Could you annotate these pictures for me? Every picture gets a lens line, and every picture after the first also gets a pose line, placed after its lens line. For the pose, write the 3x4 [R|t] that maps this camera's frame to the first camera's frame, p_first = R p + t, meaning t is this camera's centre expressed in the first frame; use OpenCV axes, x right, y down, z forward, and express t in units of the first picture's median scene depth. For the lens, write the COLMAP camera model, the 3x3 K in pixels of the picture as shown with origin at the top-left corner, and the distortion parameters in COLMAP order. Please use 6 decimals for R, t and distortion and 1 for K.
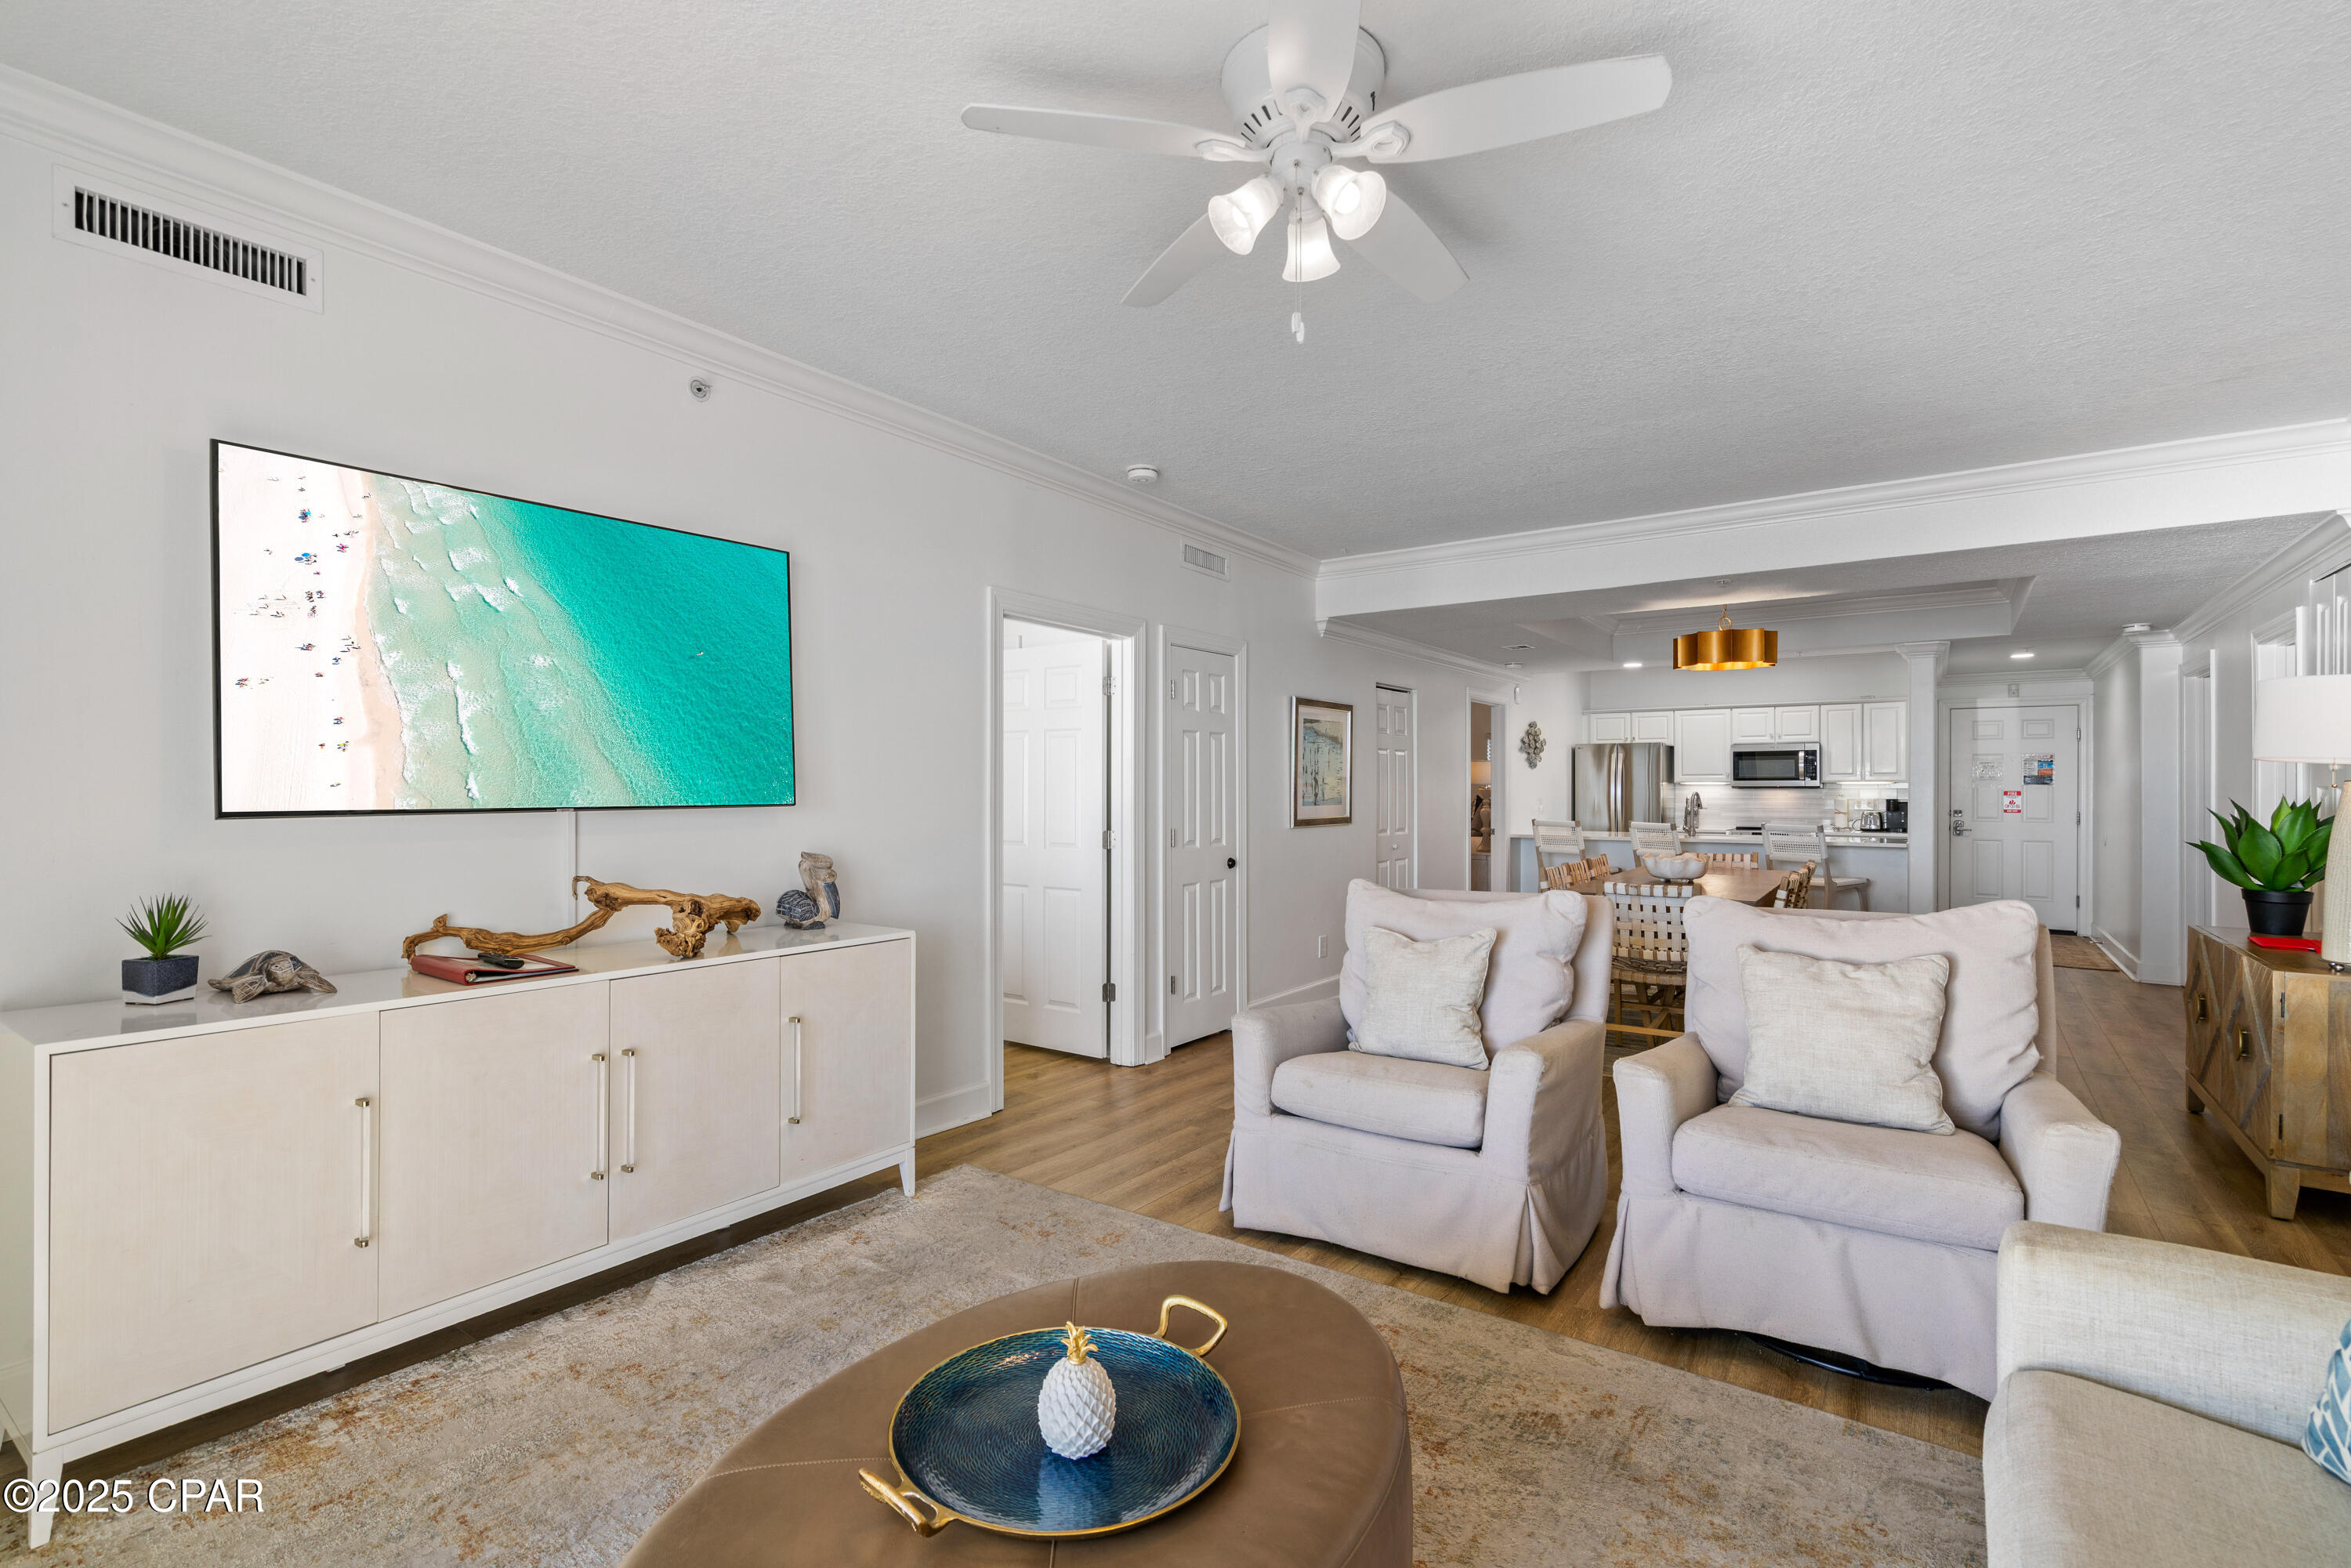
lens RADIAL K [[1041.0, 0, 1135.5], [0, 1041.0, 780.6], [0, 0, 1]] dist [-0.022800, 0.000234]
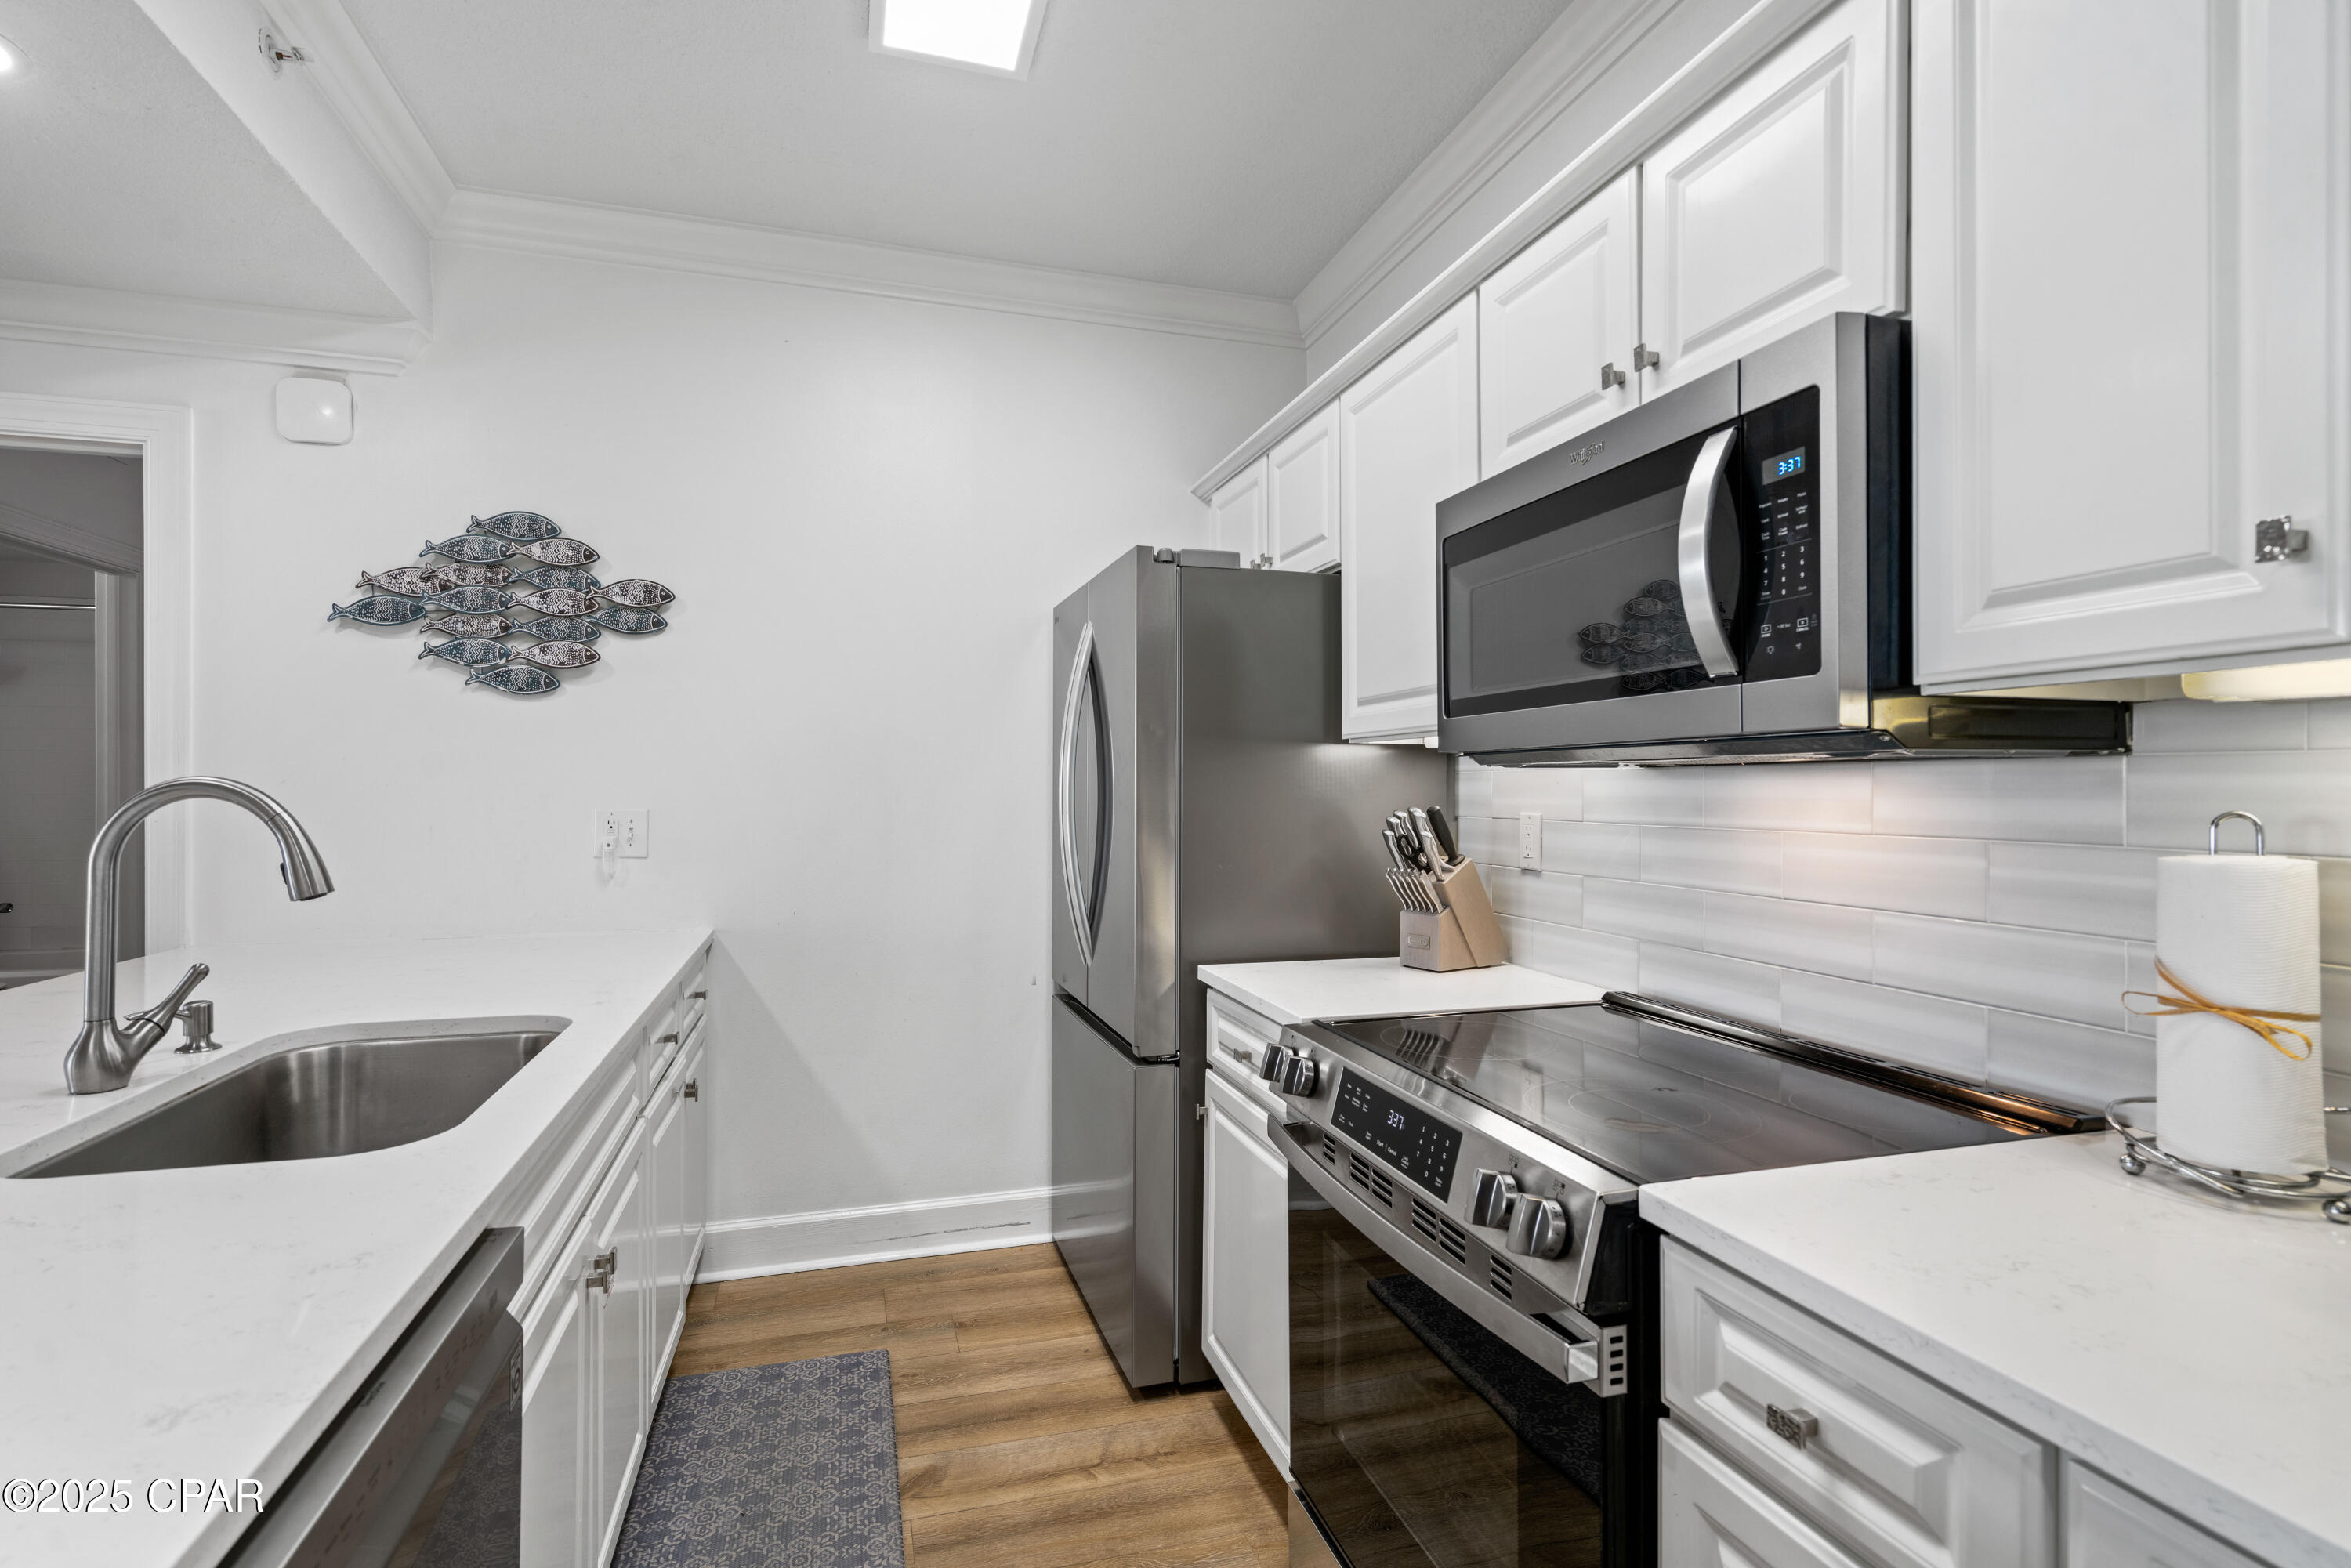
lens RADIAL K [[1087.0, 0, 1155.3], [0, 1087.0, 787.7], [0, 0, 1]] dist [-0.002788, 0.000453]
pose [[0.814129, 0.000845, -0.580683, 2.278280], [0.002645, 0.999983, 0.005164, 0.035957], [0.580678, -0.005740, 0.814113, 2.961072]]
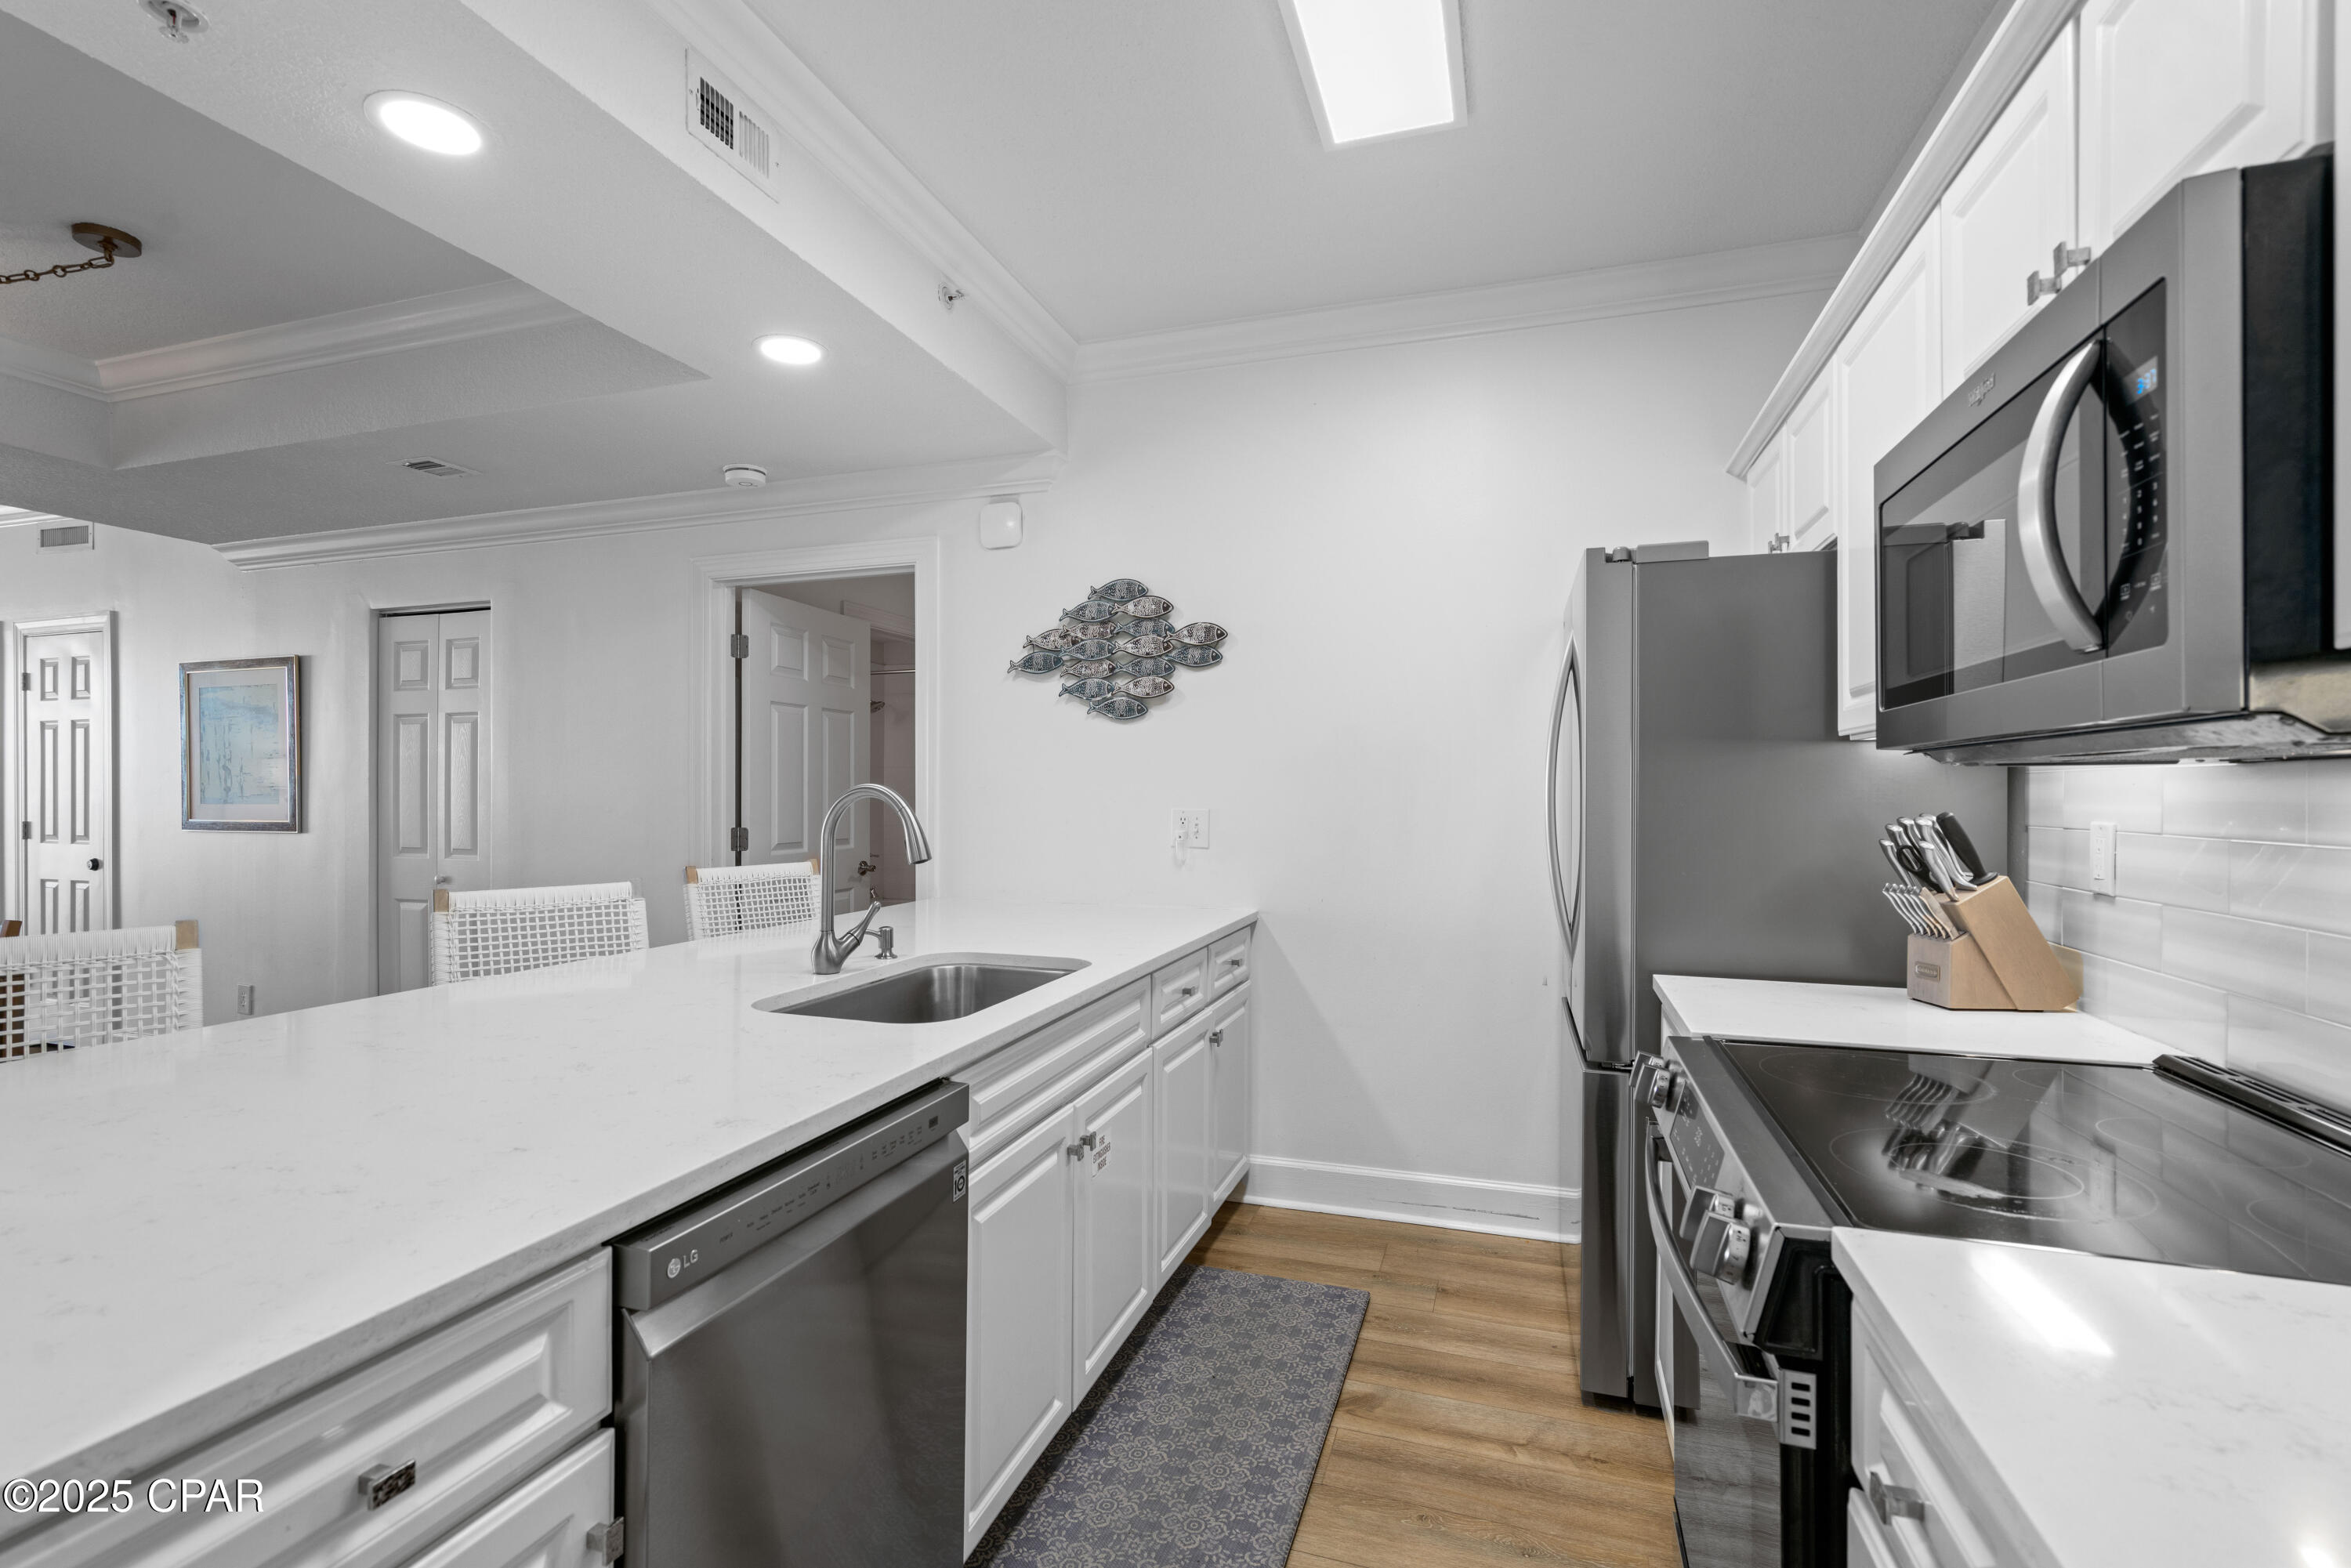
lens RADIAL K [[1065.3, 0, 1162.7], [0, 1065.3, 795.0], [0, 0, 1]] dist [-0.006360, 0.000841]
pose [[0.334129, 0.003864, -0.942519, 2.430182], [0.005045, 0.999970, 0.005888, 0.036977], [0.942514, -0.006722, 0.334100, 3.047778]]
